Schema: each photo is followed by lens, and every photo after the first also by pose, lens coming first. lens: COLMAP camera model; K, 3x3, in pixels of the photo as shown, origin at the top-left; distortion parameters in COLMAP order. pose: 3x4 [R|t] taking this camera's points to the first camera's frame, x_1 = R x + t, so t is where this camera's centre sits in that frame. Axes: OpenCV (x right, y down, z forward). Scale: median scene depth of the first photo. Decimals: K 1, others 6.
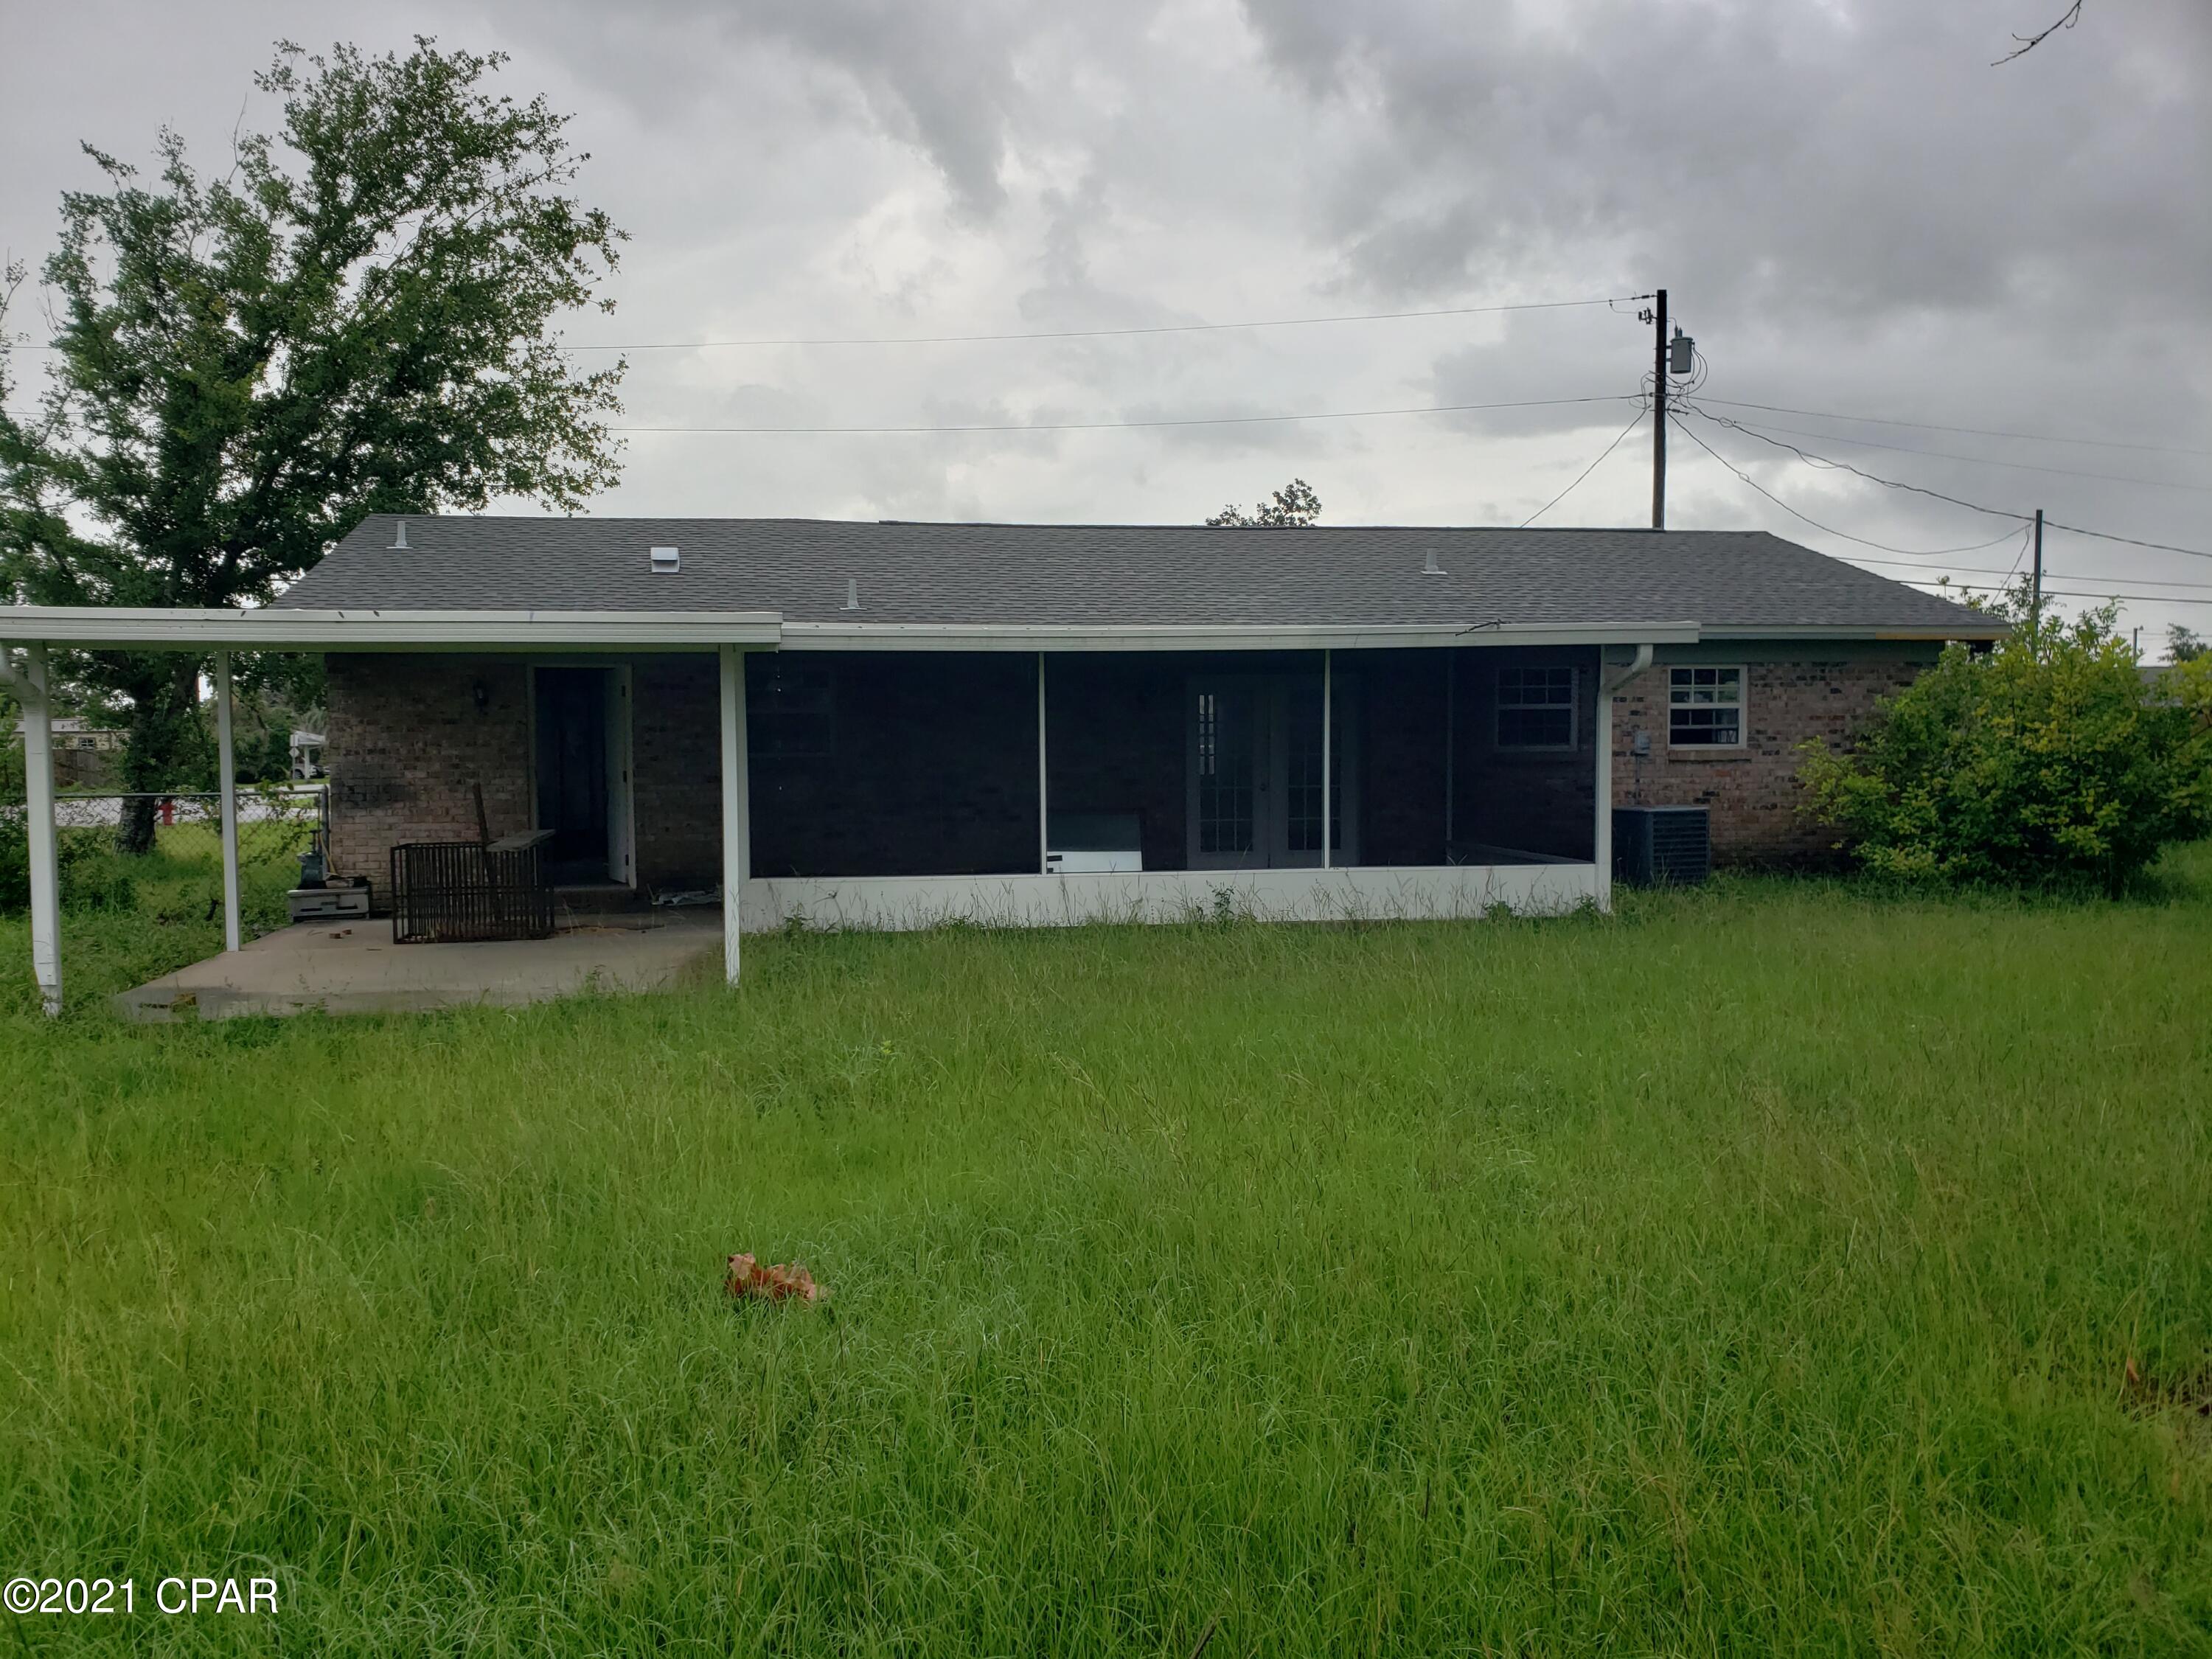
lens RADIAL K [[1729.0, 0, 1039.7], [0, 1729.0, 823.3], [0, 0, 1]] dist [0.021437, 0.000585]
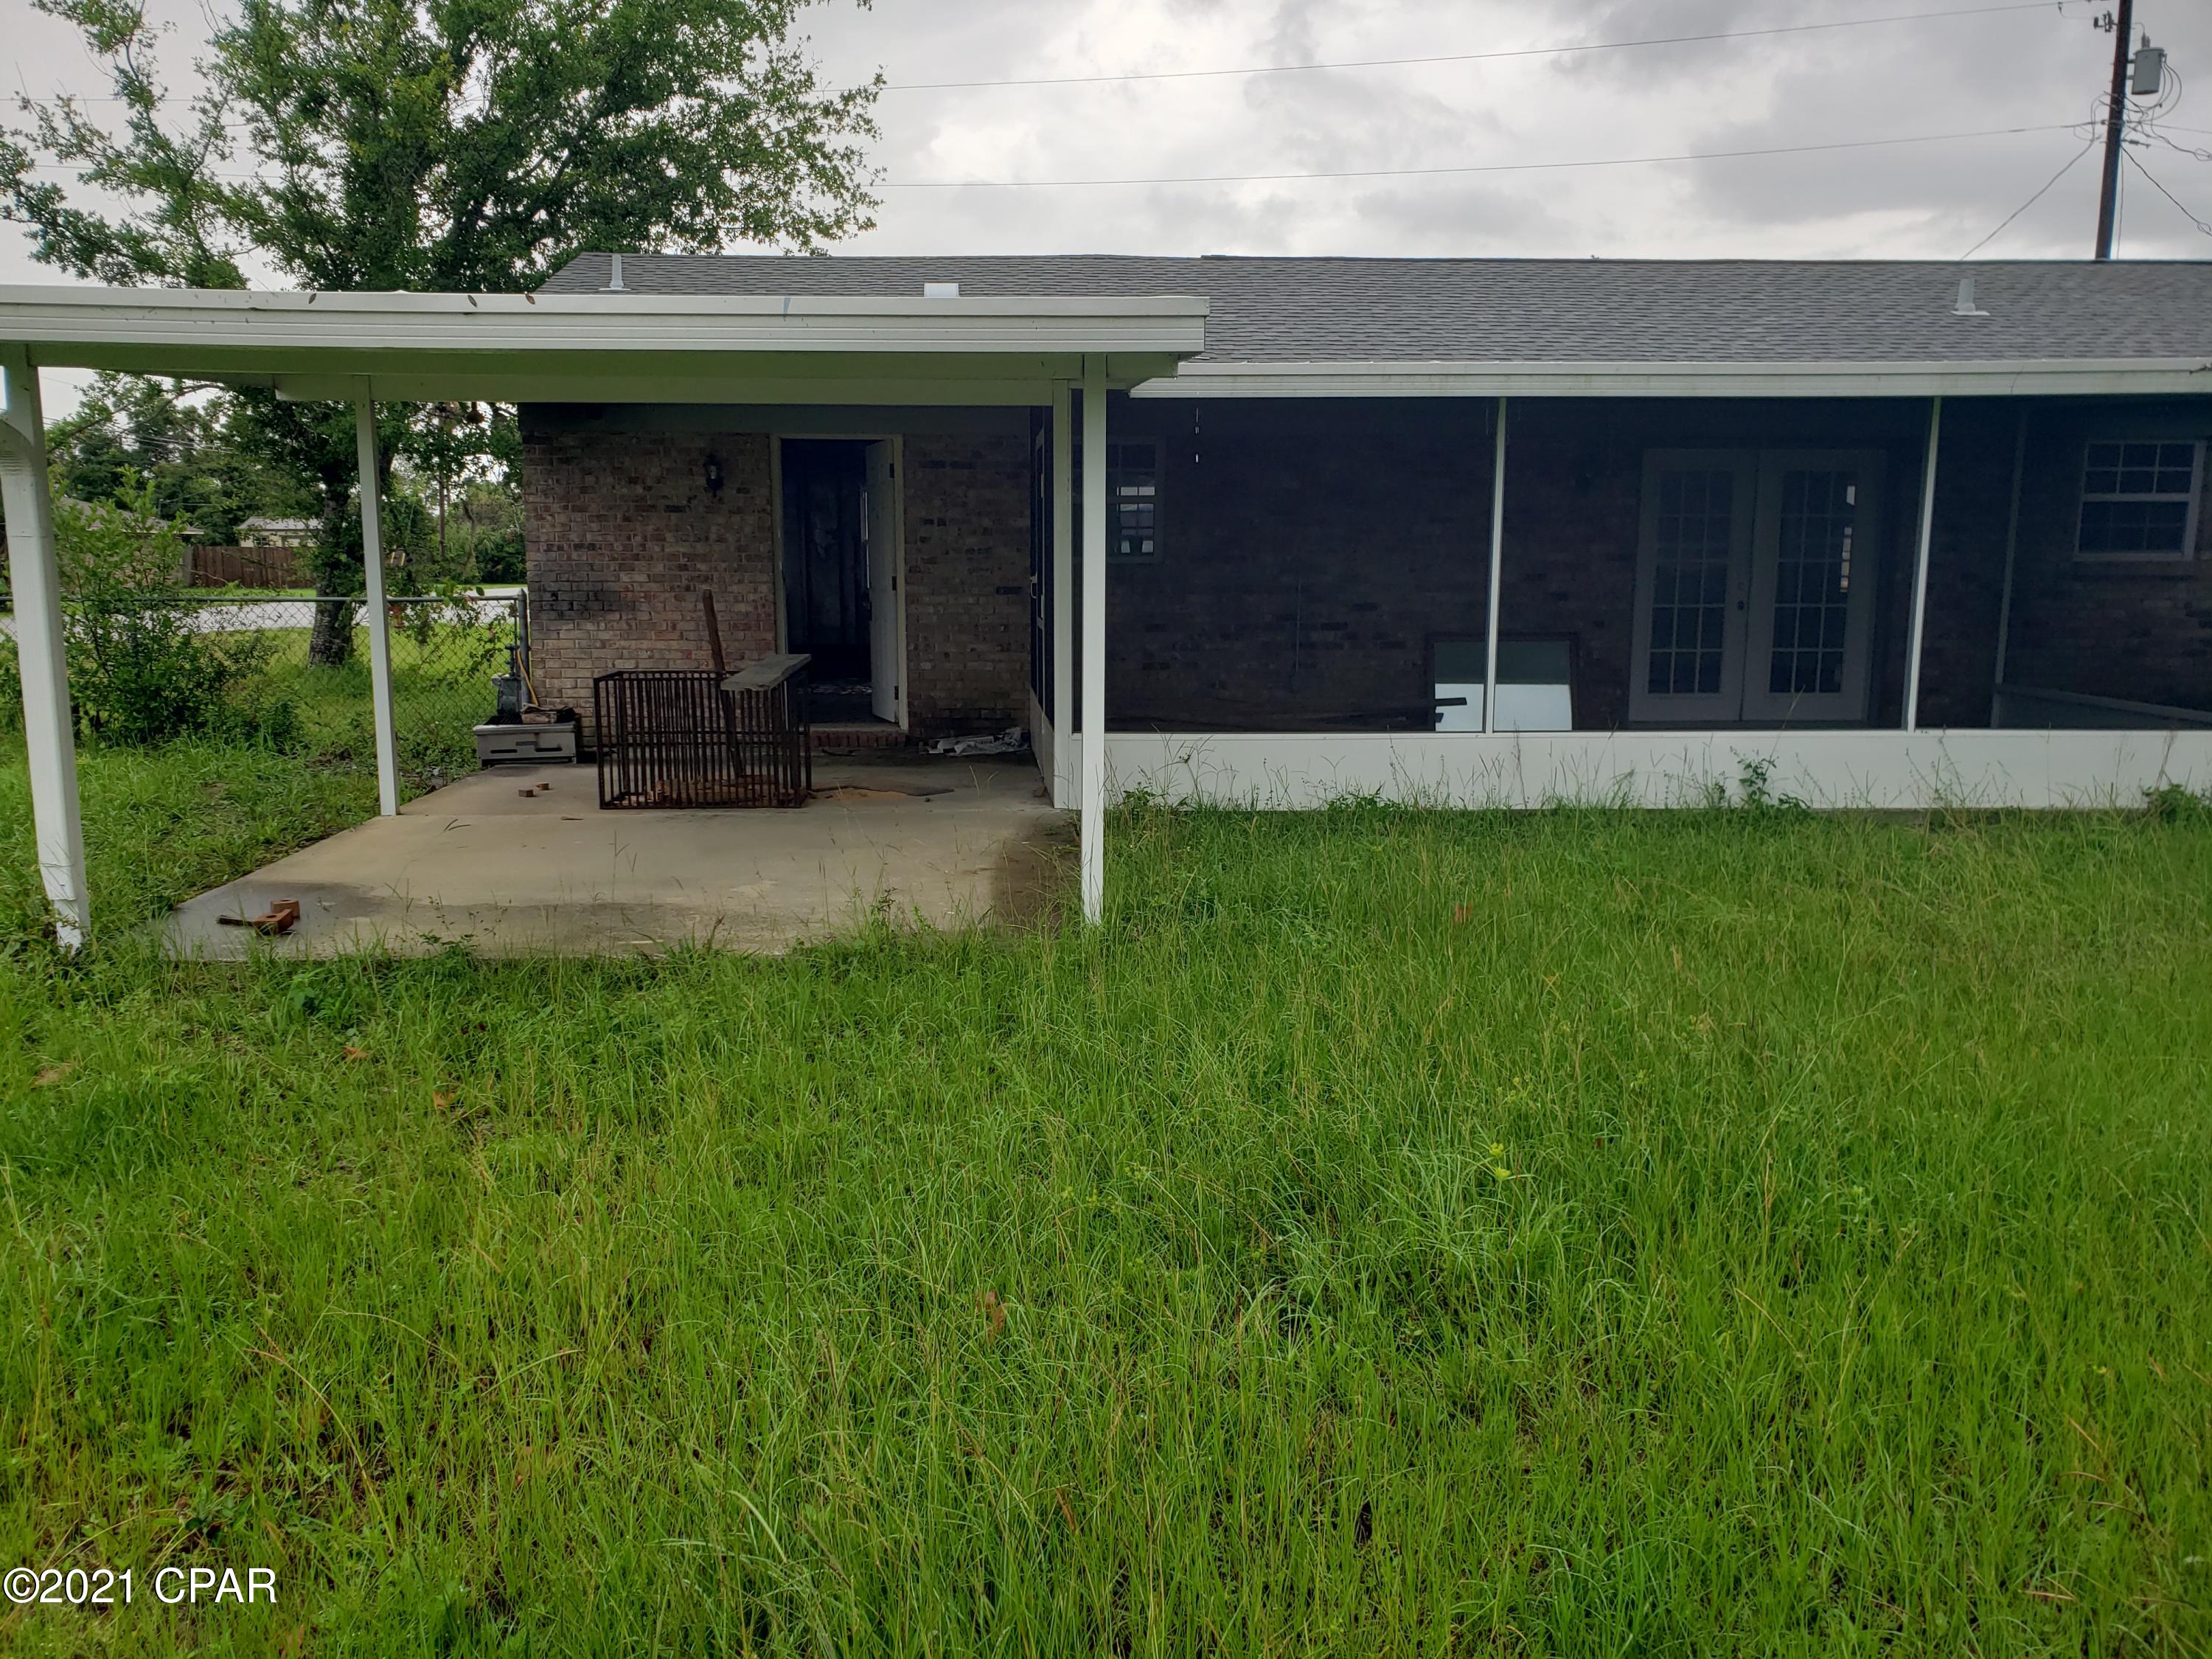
lens RADIAL K [[1729.0, 0, 1039.7], [0, 1729.0, 823.3], [0, 0, 1]] dist [0.021437, 0.000585]
pose [[0.991305, 0.030055, -0.128105, -0.061339], [-0.015858, 0.993756, 0.110440, -0.005862], [0.130624, -0.107448, 0.985592, 0.198431]]
